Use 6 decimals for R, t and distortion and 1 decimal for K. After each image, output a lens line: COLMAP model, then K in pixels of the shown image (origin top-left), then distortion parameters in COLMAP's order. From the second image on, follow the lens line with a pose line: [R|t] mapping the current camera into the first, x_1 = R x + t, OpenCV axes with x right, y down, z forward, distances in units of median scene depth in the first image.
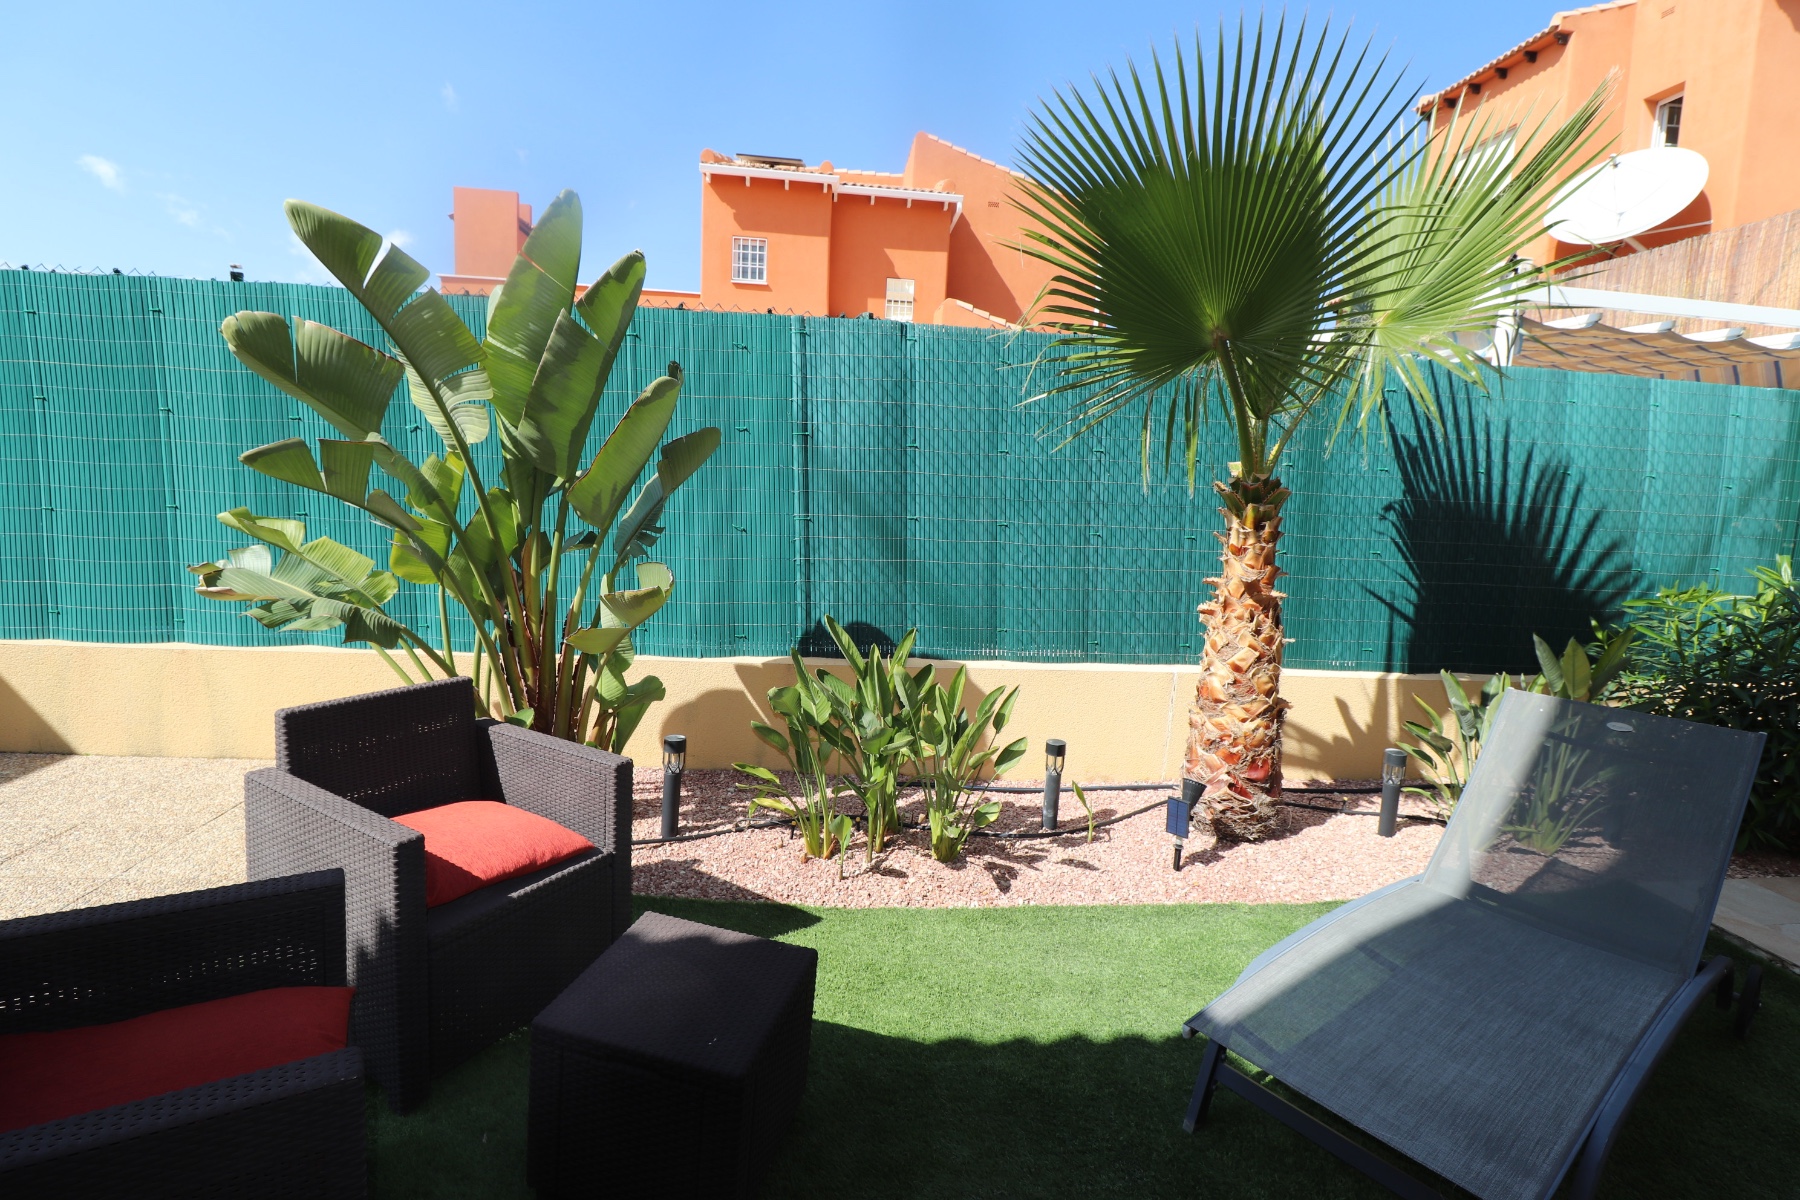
lens RADIAL K [[847.2, 0, 900.6], [0, 847.2, 599.5], [0, 0, 1]] dist [-0.007550, -0.006728]
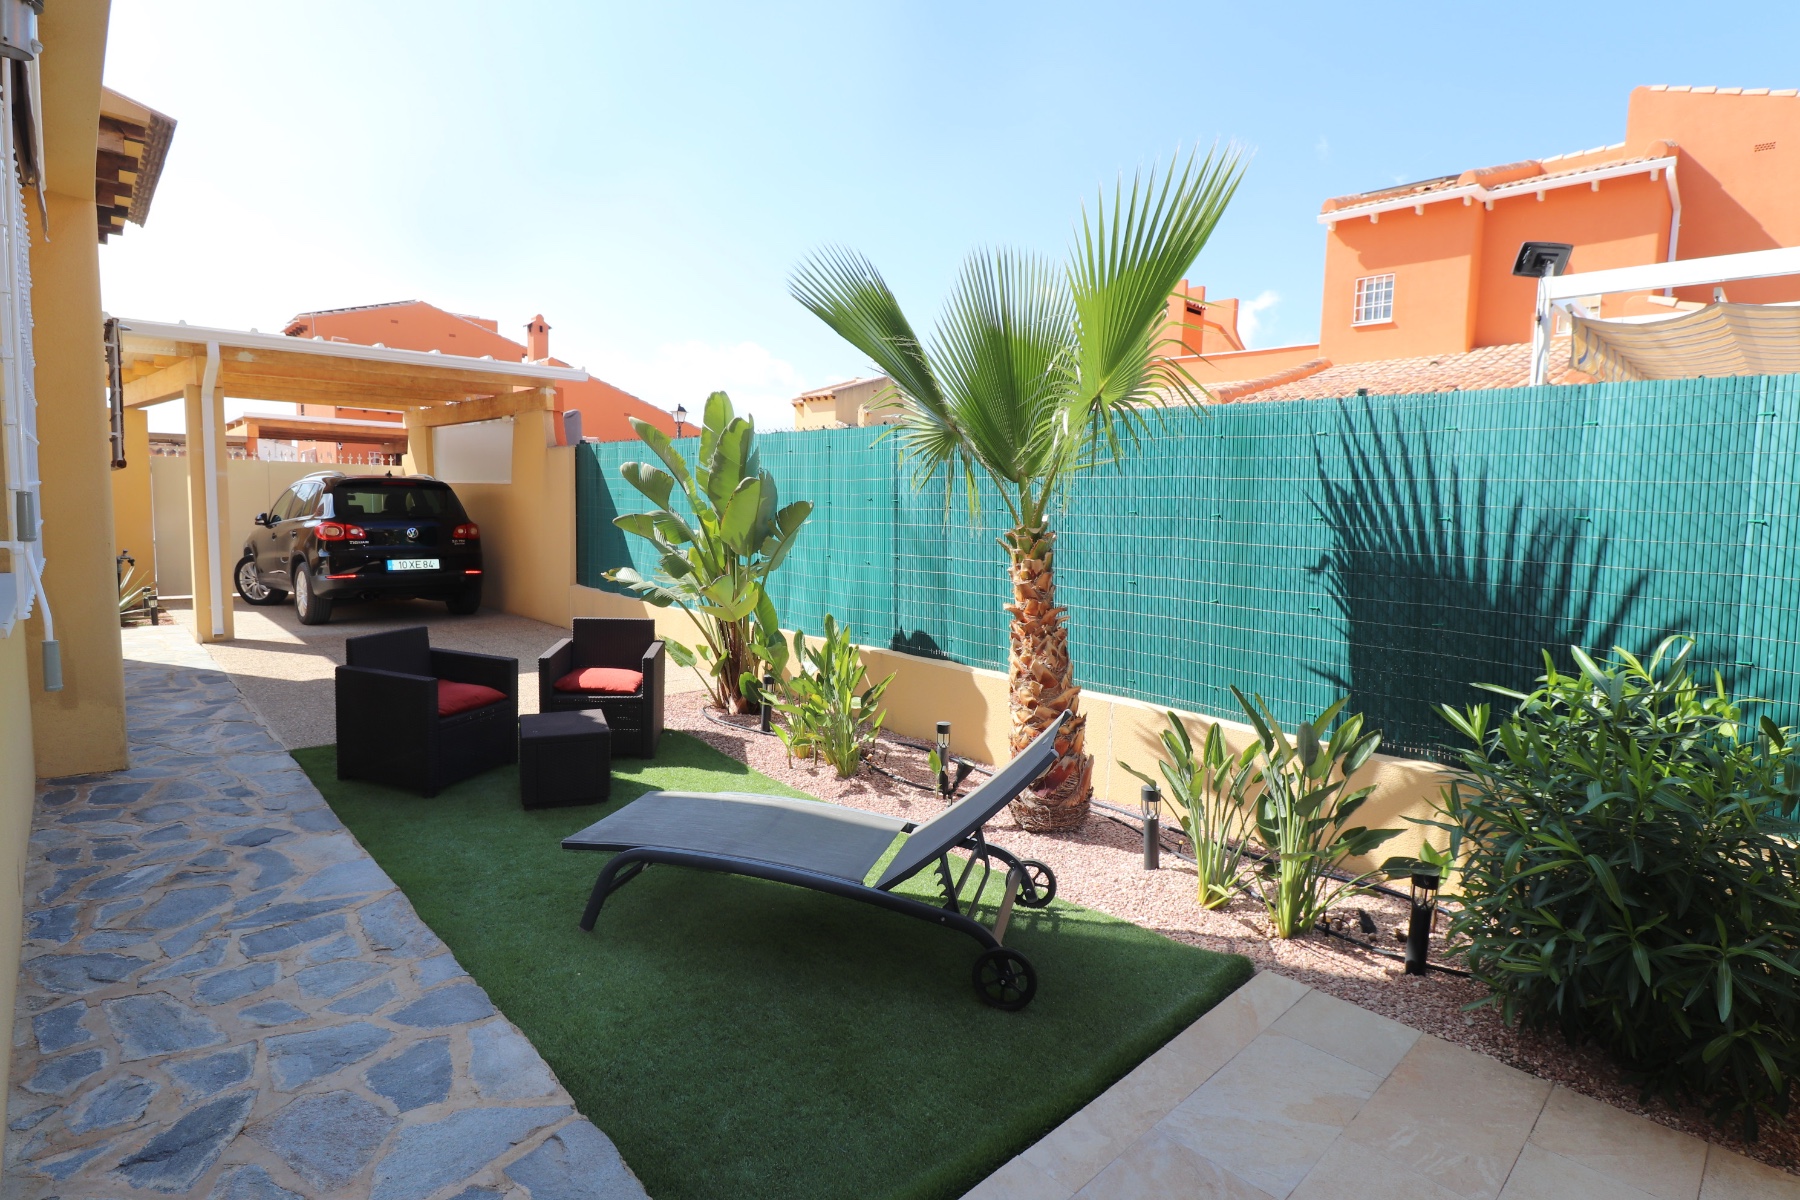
lens RADIAL K [[920.9, 0, 907.4], [0, 920.9, 603.5], [0, 0, 1]] dist [-0.006127, -0.008356]
pose [[0.601384, 0.059965, -0.796707, 1.095189], [-0.112192, 0.993637, -0.009899, -0.000666], [0.791044, 0.095337, 0.604285, 0.039470]]
